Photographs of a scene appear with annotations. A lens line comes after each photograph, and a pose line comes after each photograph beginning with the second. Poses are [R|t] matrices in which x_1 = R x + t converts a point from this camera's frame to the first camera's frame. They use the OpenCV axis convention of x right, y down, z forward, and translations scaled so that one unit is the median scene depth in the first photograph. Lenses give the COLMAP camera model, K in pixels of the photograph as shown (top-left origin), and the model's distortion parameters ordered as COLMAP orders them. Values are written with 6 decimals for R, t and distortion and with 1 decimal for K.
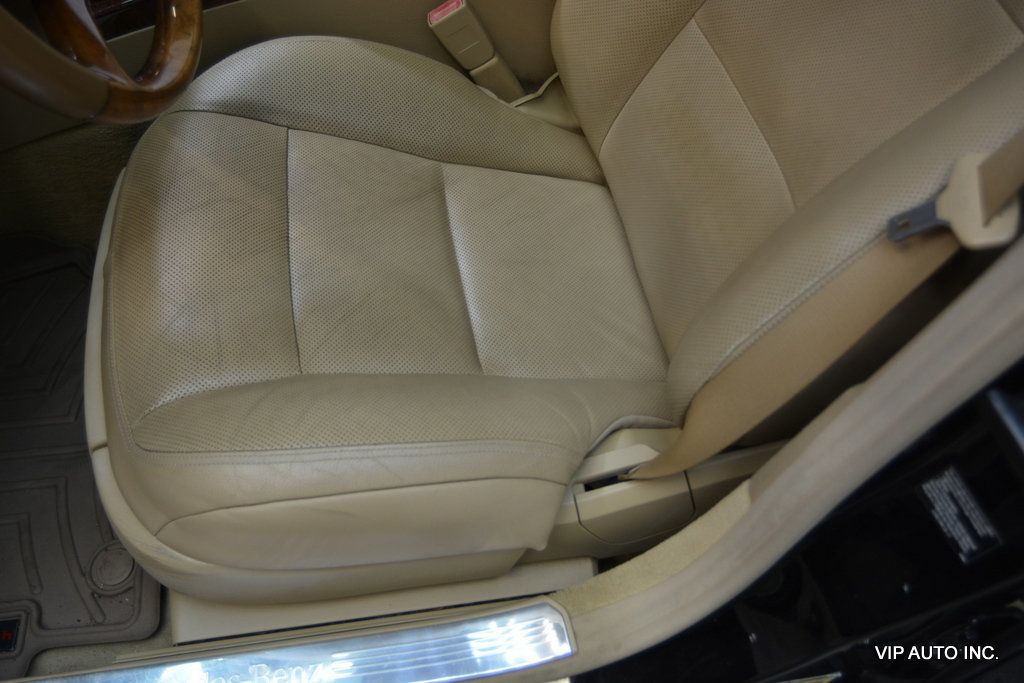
lens RADIAL K [[856.7, 0, 513.9], [0, 856.7, 348.8], [0, 0, 1]] dist [-0.001651, -0.004604]
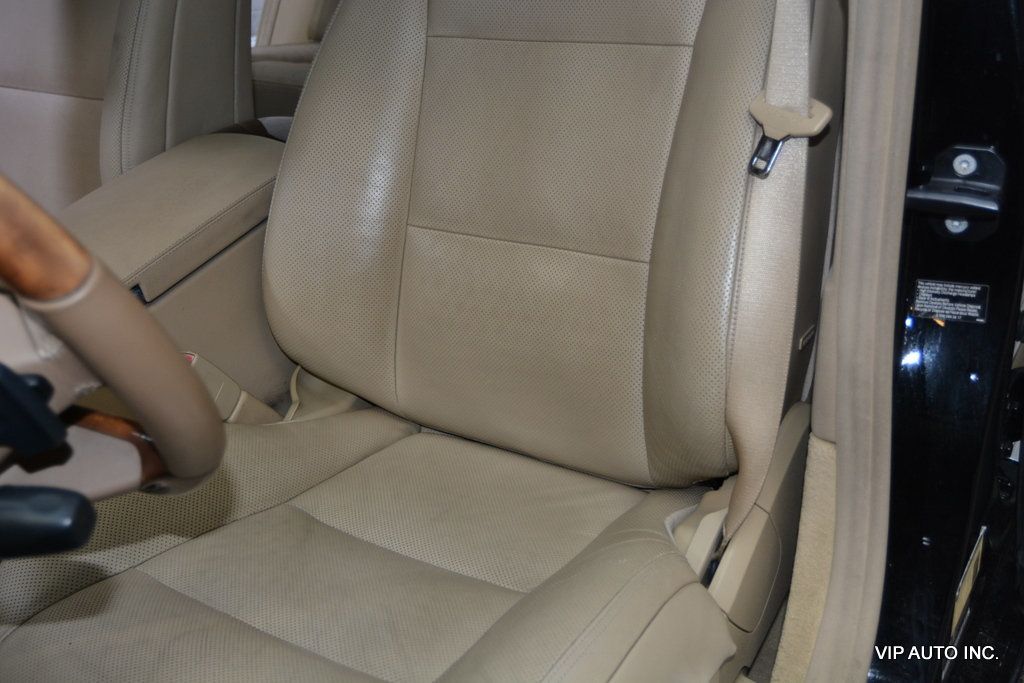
lens RADIAL K [[1163.3, 0, 507.8], [0, 1163.3, 336.4], [0, 0, 1]] dist [-0.046965, 0.000000]
pose [[0.654111, -0.522328, 0.547094, -0.670245], [0.707923, 0.677510, -0.199561, 0.084100], [-0.266425, 0.517836, 0.812935, -0.135334]]
